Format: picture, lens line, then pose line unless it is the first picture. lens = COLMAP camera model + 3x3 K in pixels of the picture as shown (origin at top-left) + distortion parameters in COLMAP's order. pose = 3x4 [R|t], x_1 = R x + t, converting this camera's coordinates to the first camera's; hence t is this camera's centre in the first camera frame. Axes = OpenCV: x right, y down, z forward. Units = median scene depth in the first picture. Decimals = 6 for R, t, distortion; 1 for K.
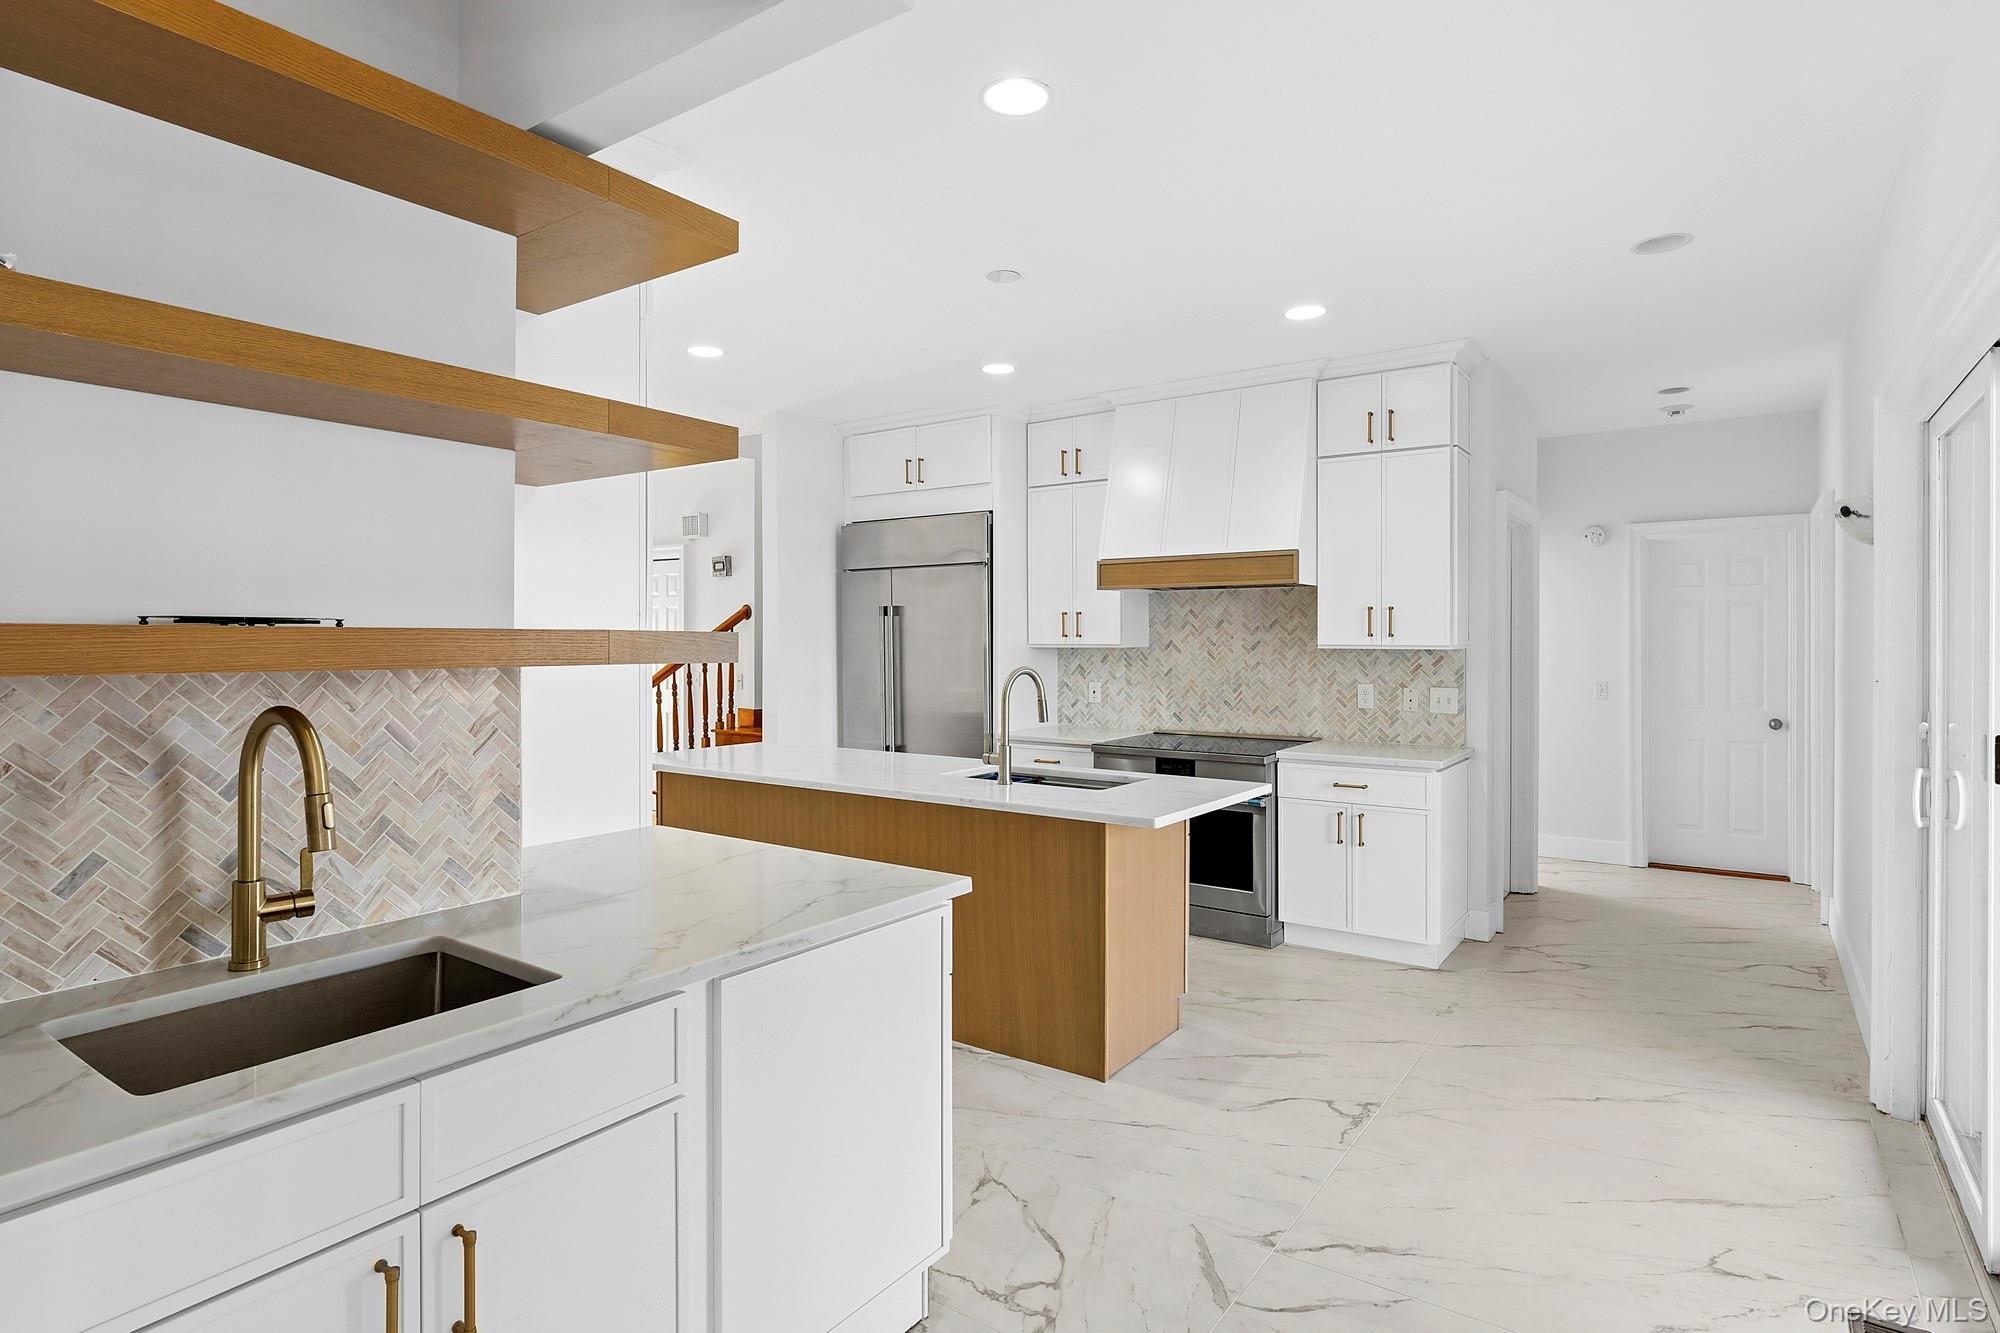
lens RADIAL K [[1029.4, 0, 1001.8], [0, 1029.4, 650.9], [0, 0, 1]] dist [-0.003663, 0.000337]
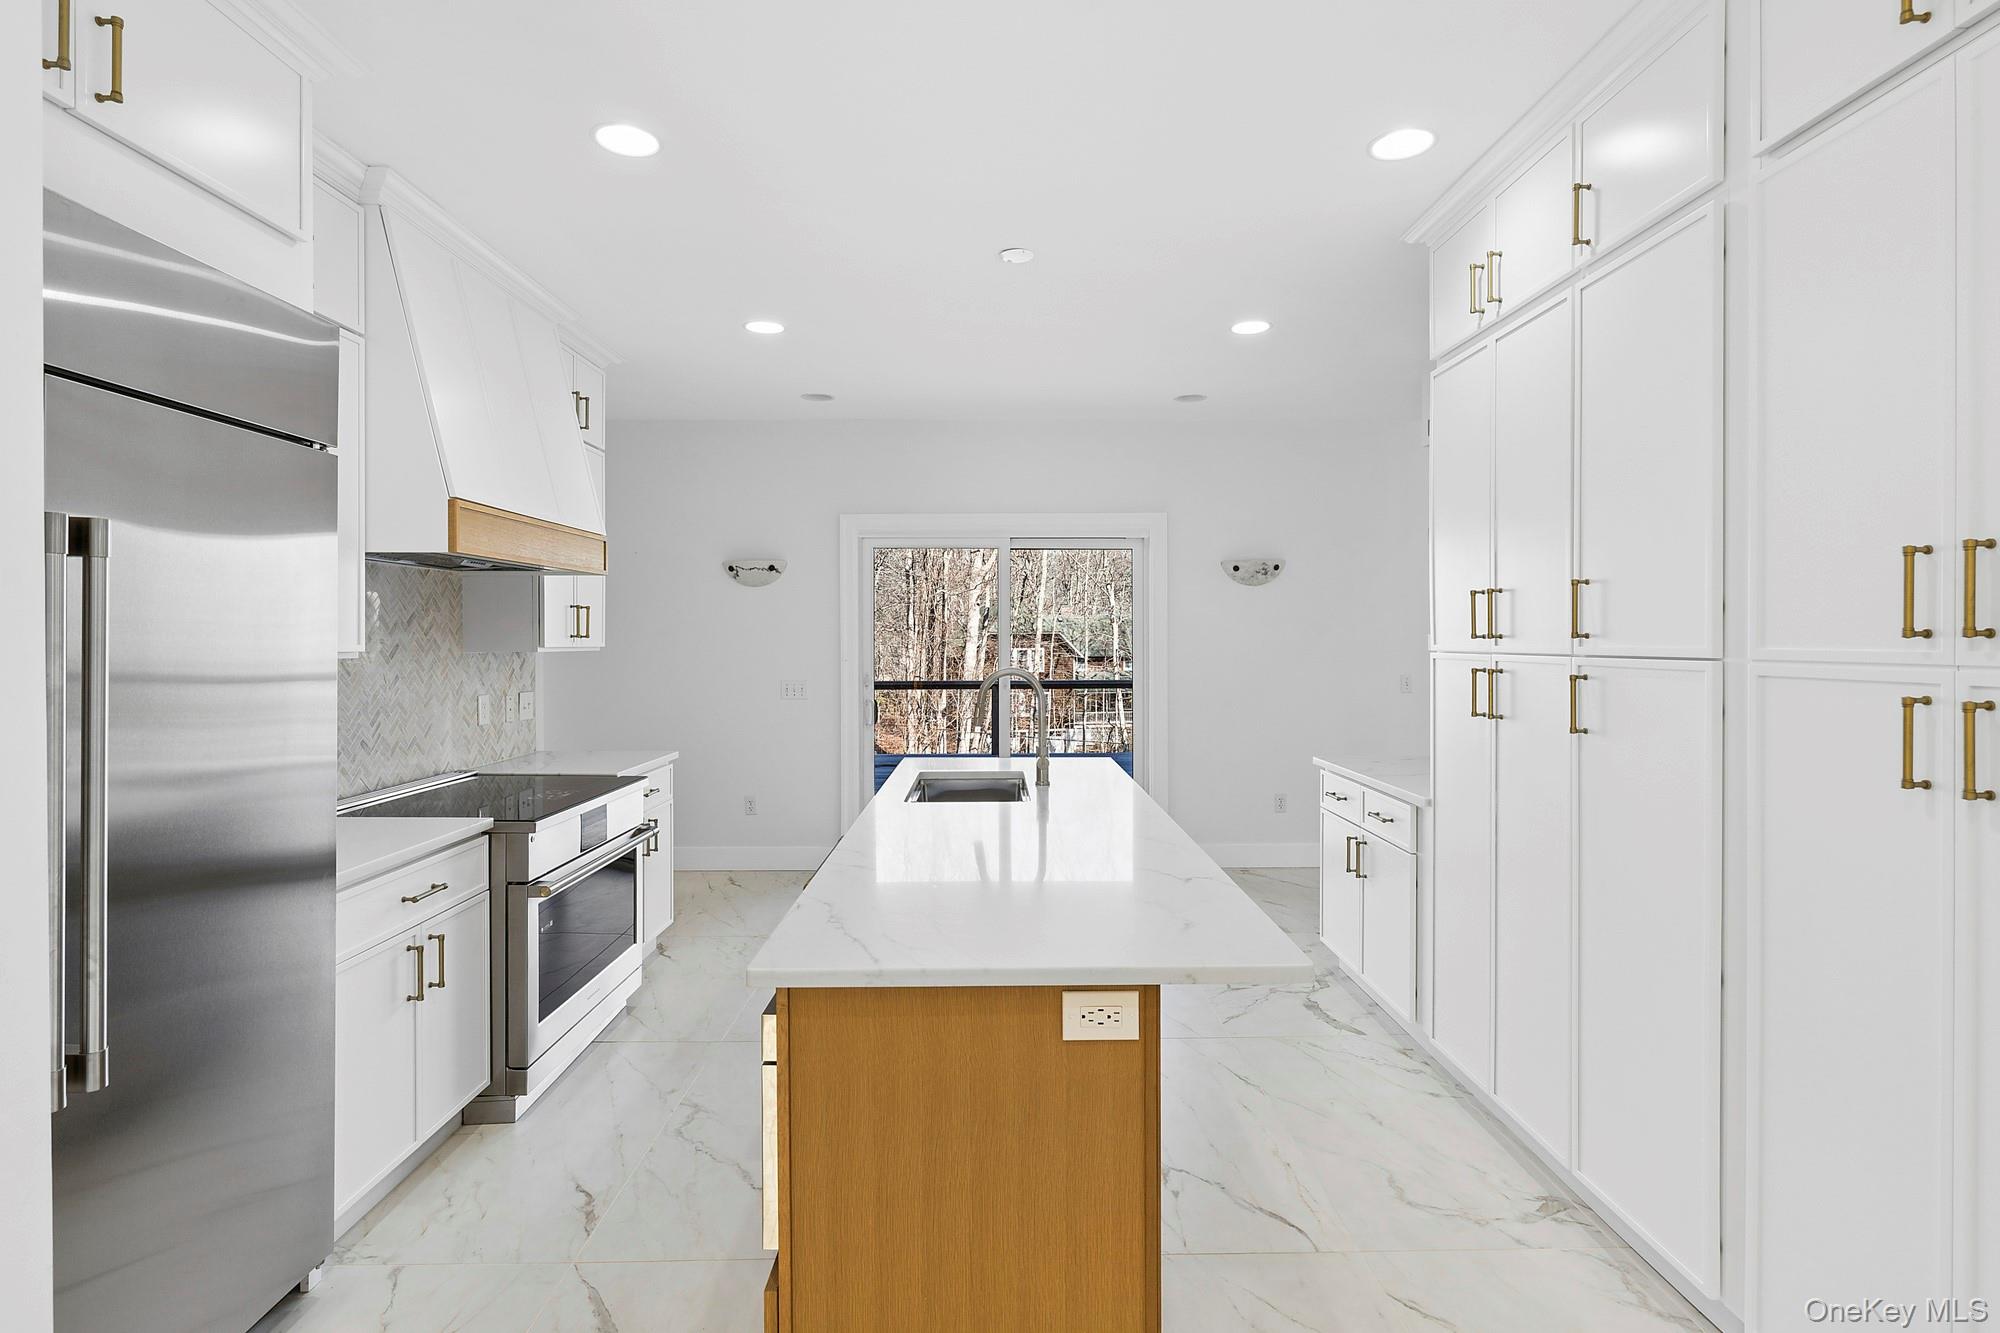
lens RADIAL K [[987.3, 0, 1000.9], [0, 987.3, 656.2], [0, 0, 1]] dist [-0.000093, -0.000005]
pose [[-0.583327, -0.015157, 0.812096, -0.518648], [0.008070, 0.999668, 0.024455, -0.014997], [-0.812198, 0.020819, -0.583011, 1.091797]]
